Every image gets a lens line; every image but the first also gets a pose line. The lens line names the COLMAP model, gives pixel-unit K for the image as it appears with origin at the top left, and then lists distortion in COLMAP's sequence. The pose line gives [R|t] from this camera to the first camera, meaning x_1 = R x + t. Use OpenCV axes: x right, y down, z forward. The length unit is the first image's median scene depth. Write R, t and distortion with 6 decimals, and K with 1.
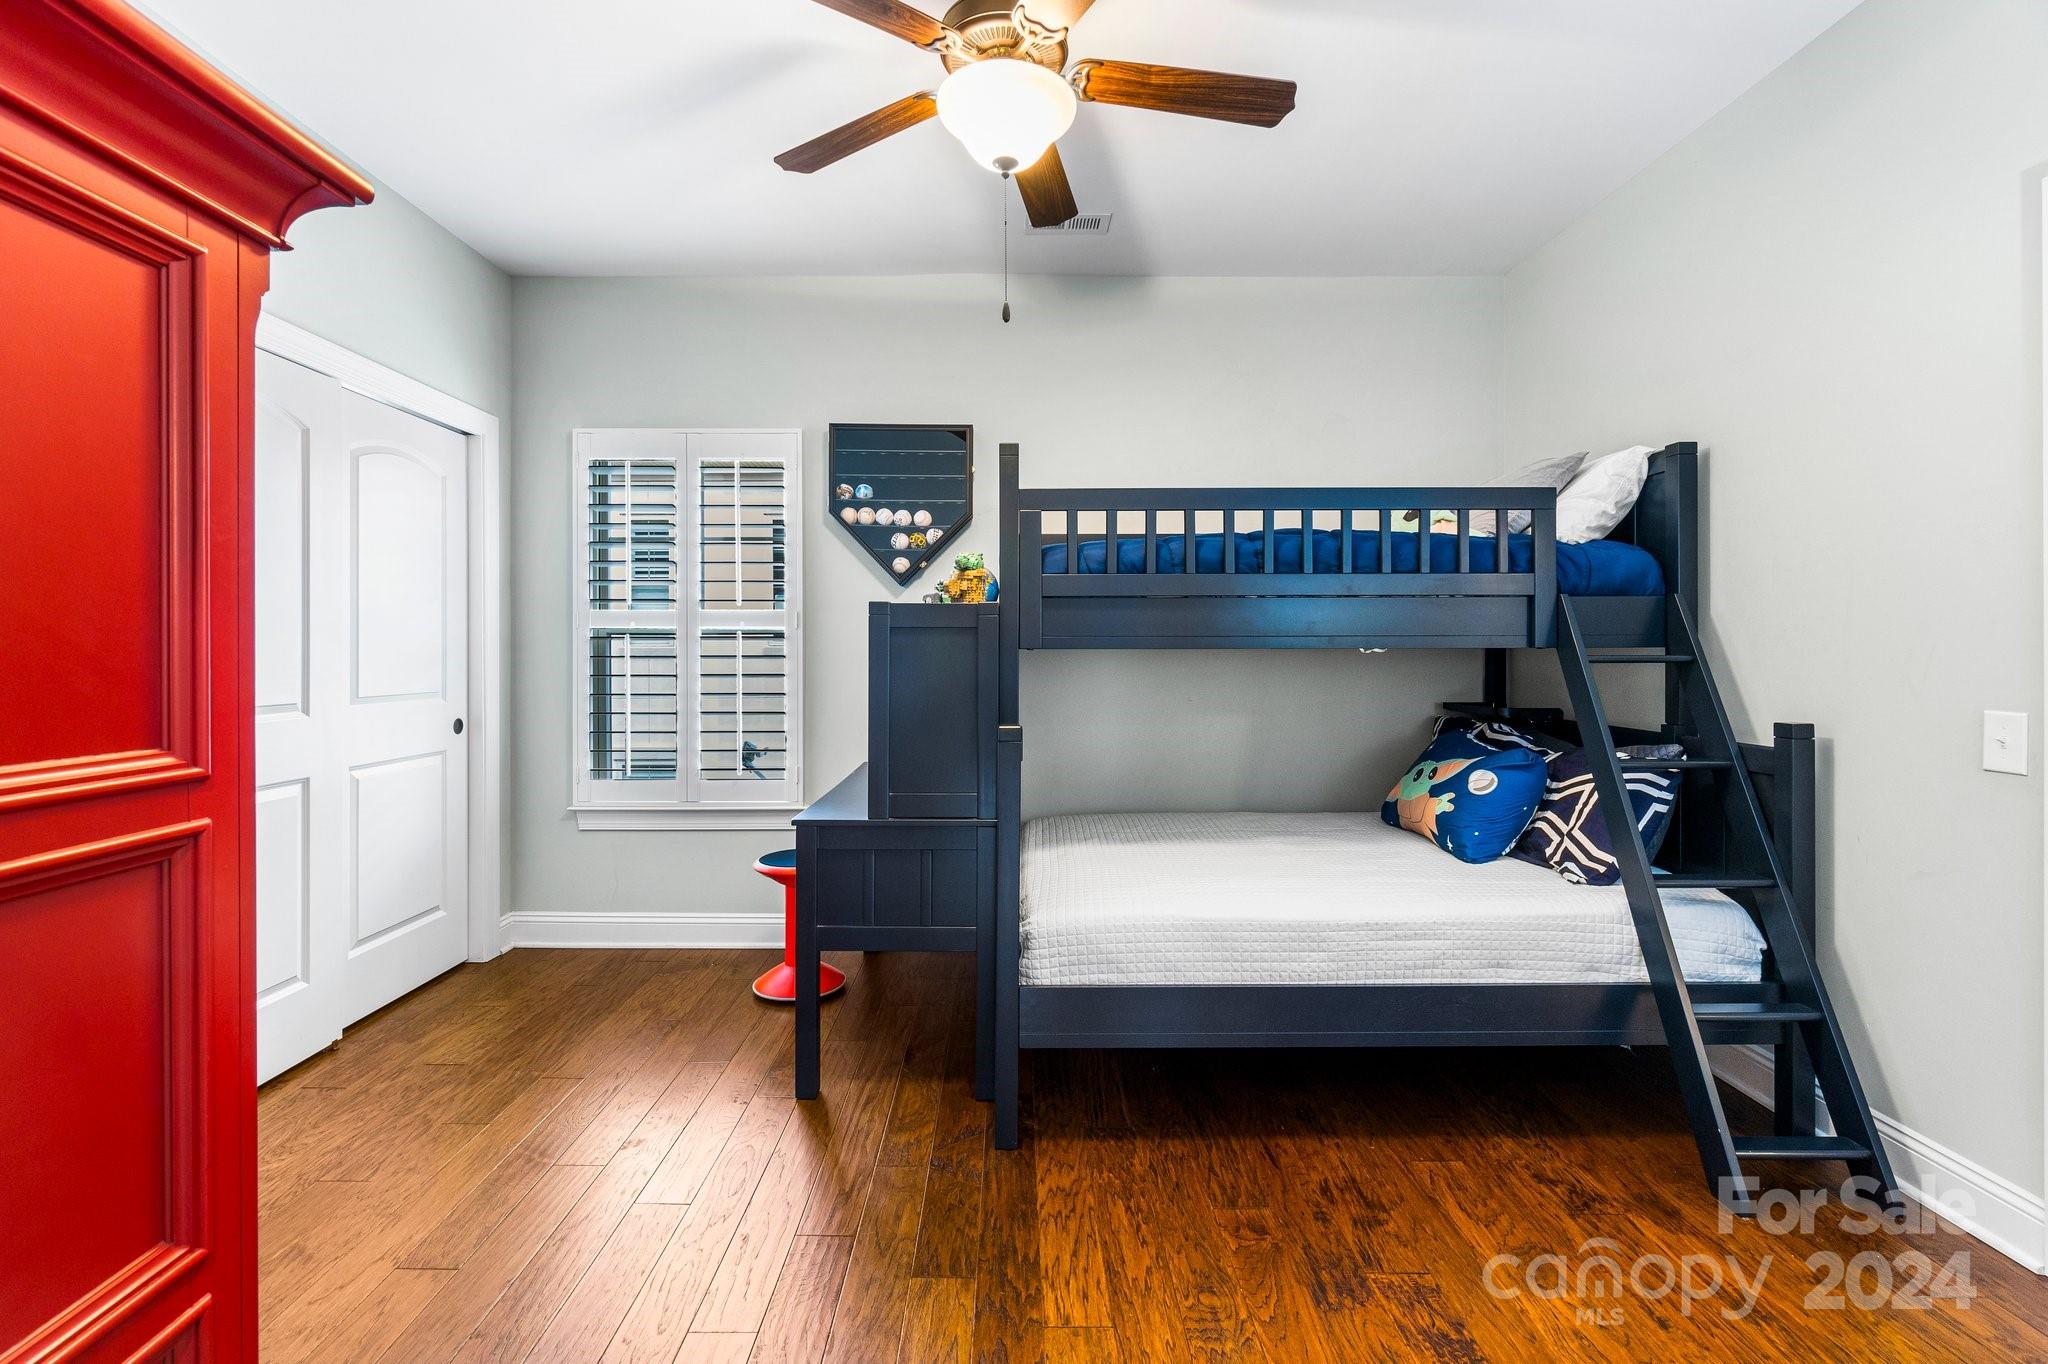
lens RADIAL K [[901.9, 0, 1023.0], [0, 901.9, 668.7], [0, 0, 1]] dist [-0.003316, -0.000016]
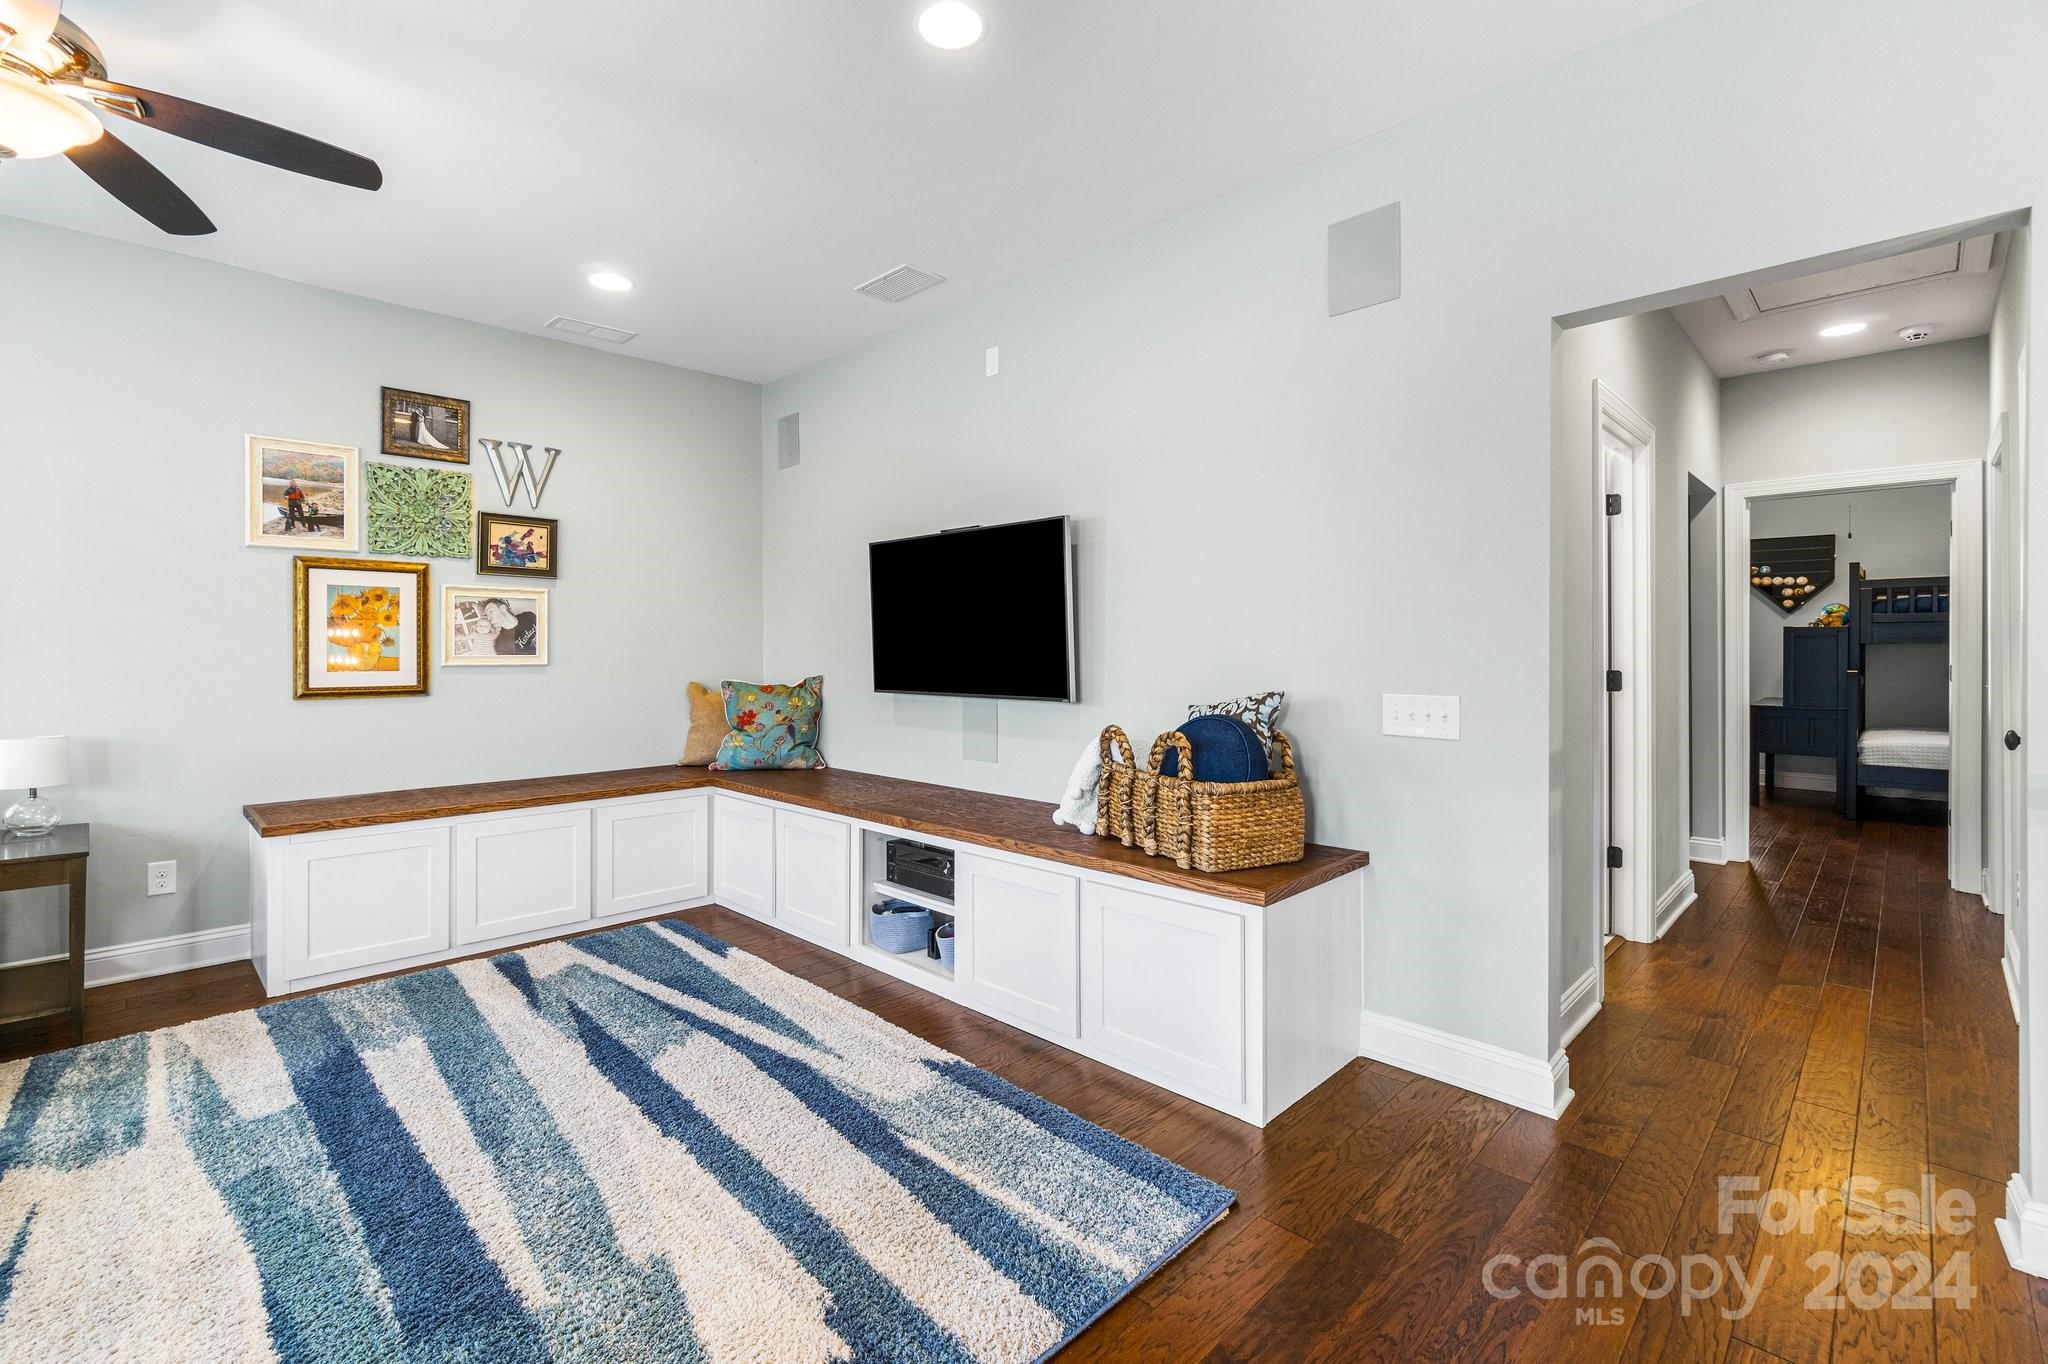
lens RADIAL K [[901.9, 0, 1034.7], [0, 901.9, 651.1], [0, 0, 1]] dist [-0.003316, -0.000016]
pose [[0.709658, 0.001786, -0.704544, 0.089979], [-0.004827, 0.999986, -0.002328, 0.005182], [0.704530, 0.005053, 0.709656, -1.651963]]
